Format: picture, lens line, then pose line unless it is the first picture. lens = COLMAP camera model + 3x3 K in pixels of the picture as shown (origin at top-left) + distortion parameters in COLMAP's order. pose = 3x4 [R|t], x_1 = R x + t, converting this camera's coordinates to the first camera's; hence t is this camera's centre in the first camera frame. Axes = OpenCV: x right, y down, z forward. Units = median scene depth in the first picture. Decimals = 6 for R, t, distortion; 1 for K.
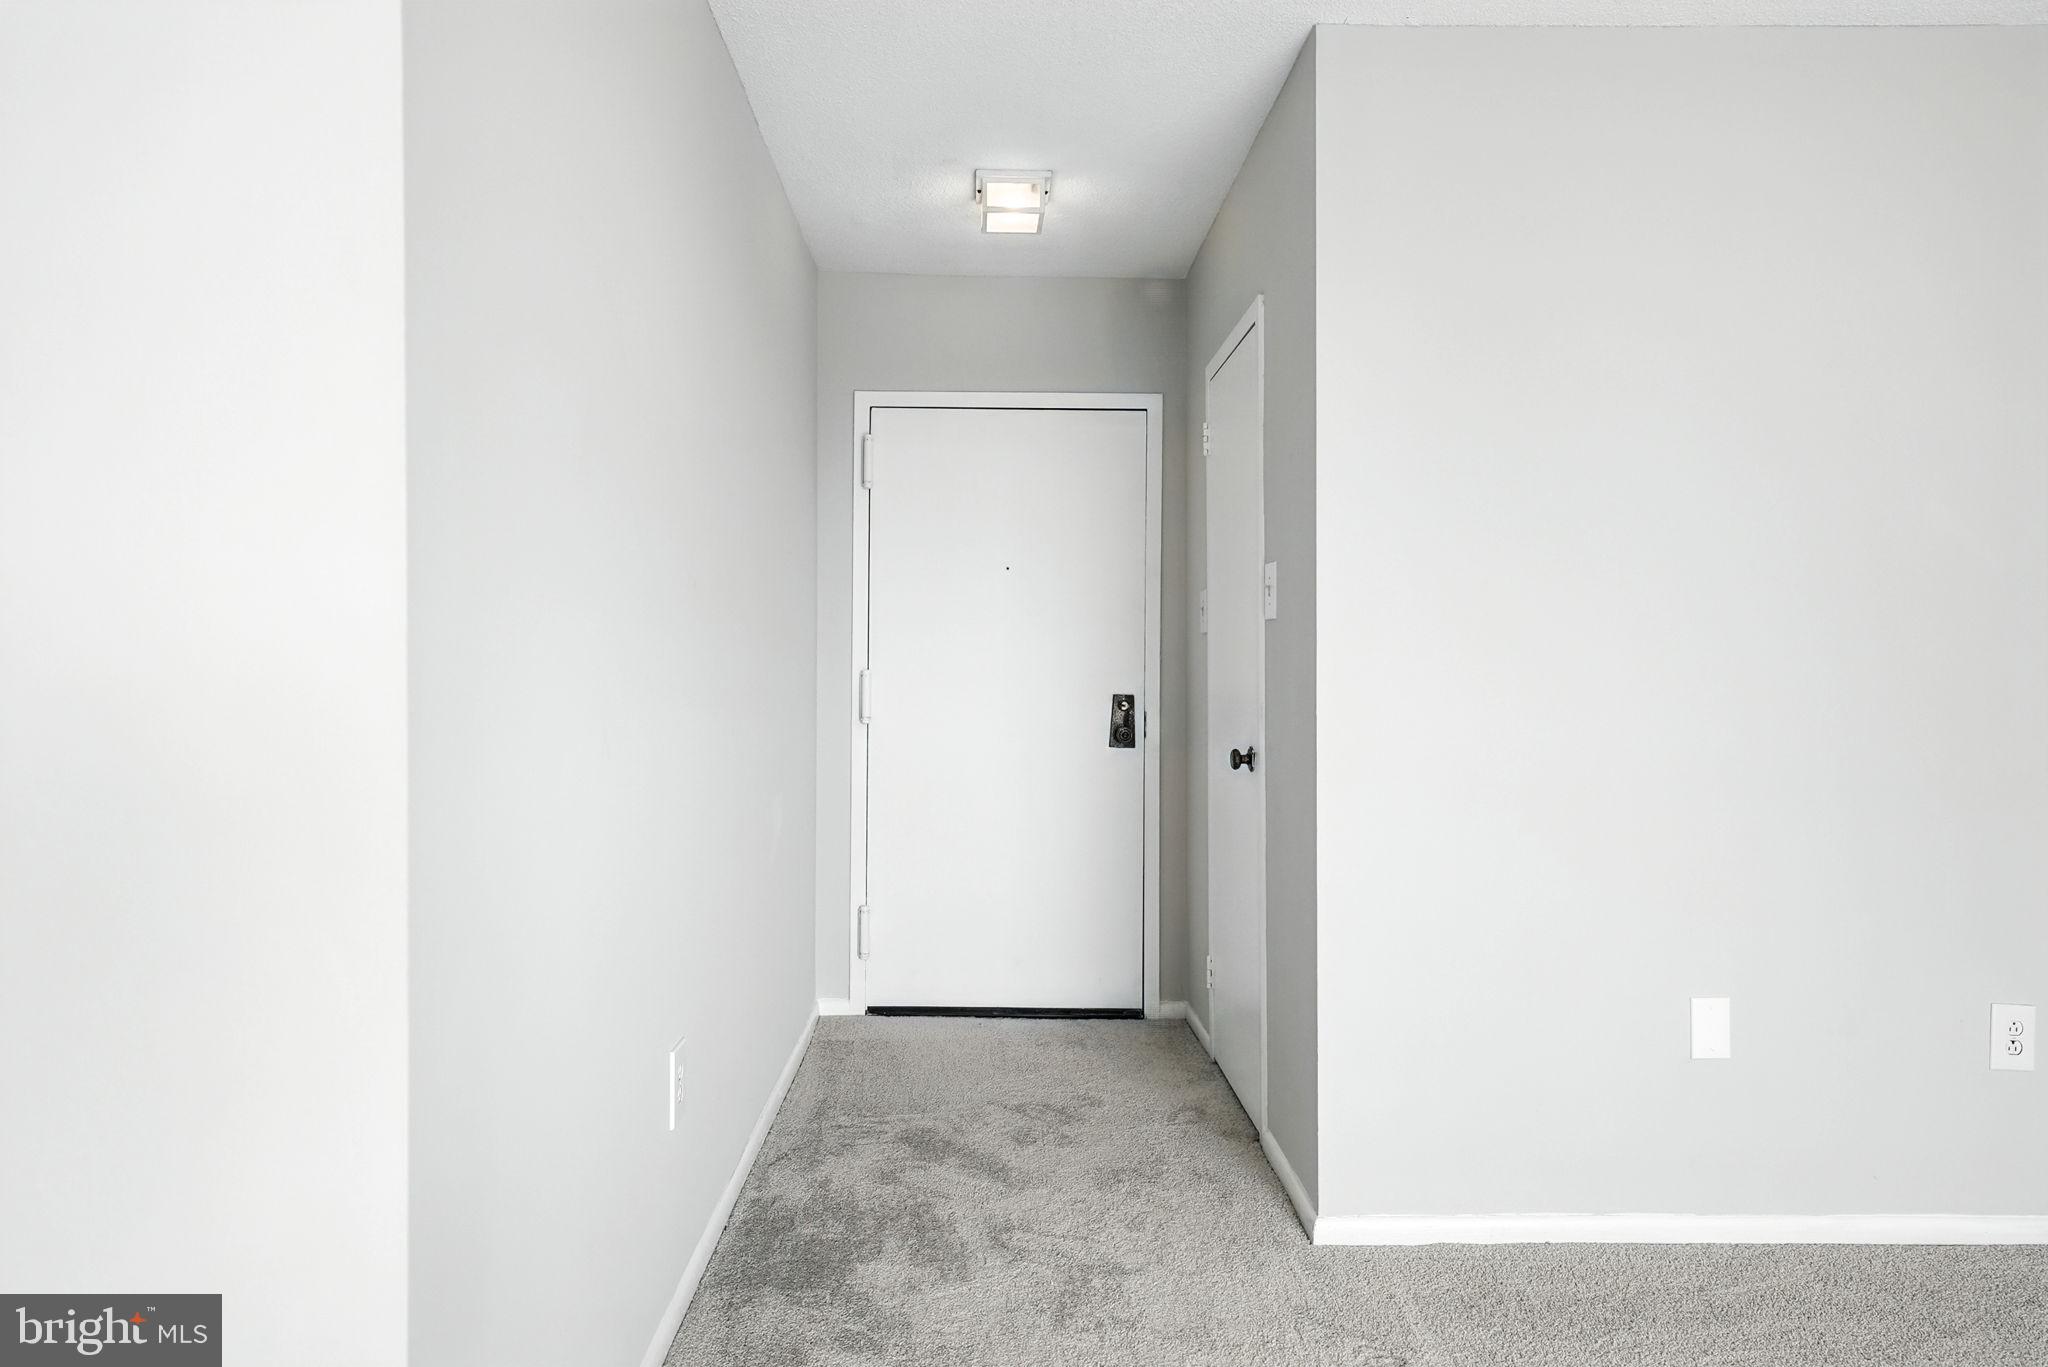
lens RADIAL K [[1209.4, 0, 1024.0], [0, 1209.4, 683.5], [0, 0, 1]] dist [0.000928, 0.000329]
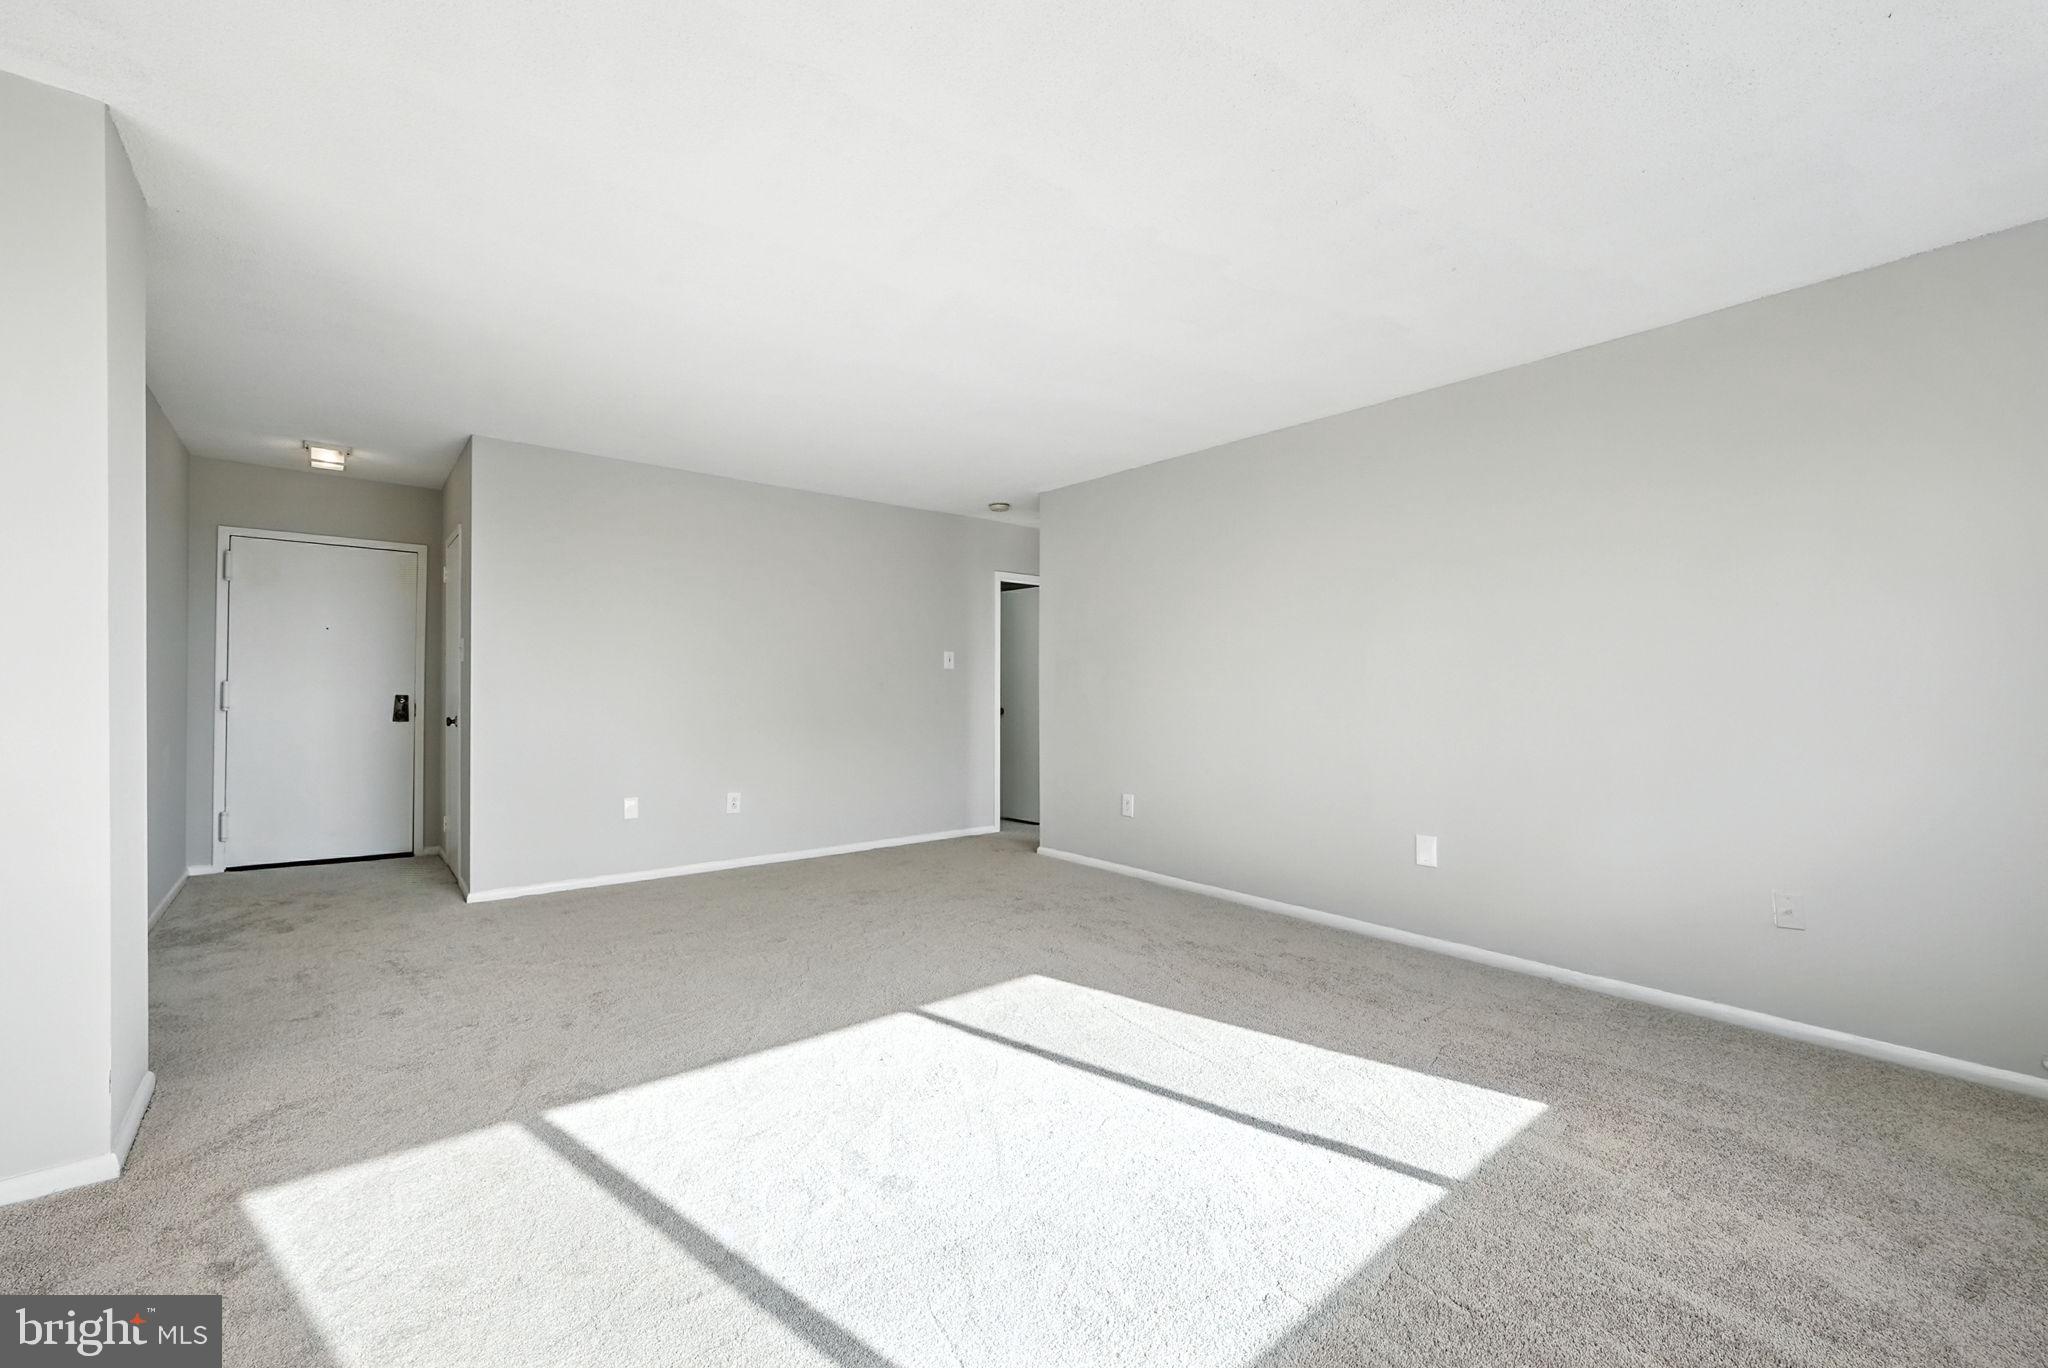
lens RADIAL K [[820.3, 0, 1007.3], [0, 820.3, 688.4], [0, 0, 1]] dist [-0.008690, 0.000492]
pose [[0.792128, 0.004602, 0.610337, 0.052388], [-0.000528, 0.999976, -0.006854, 0.007121], [-0.610354, 0.005107, 0.792112, -0.681757]]
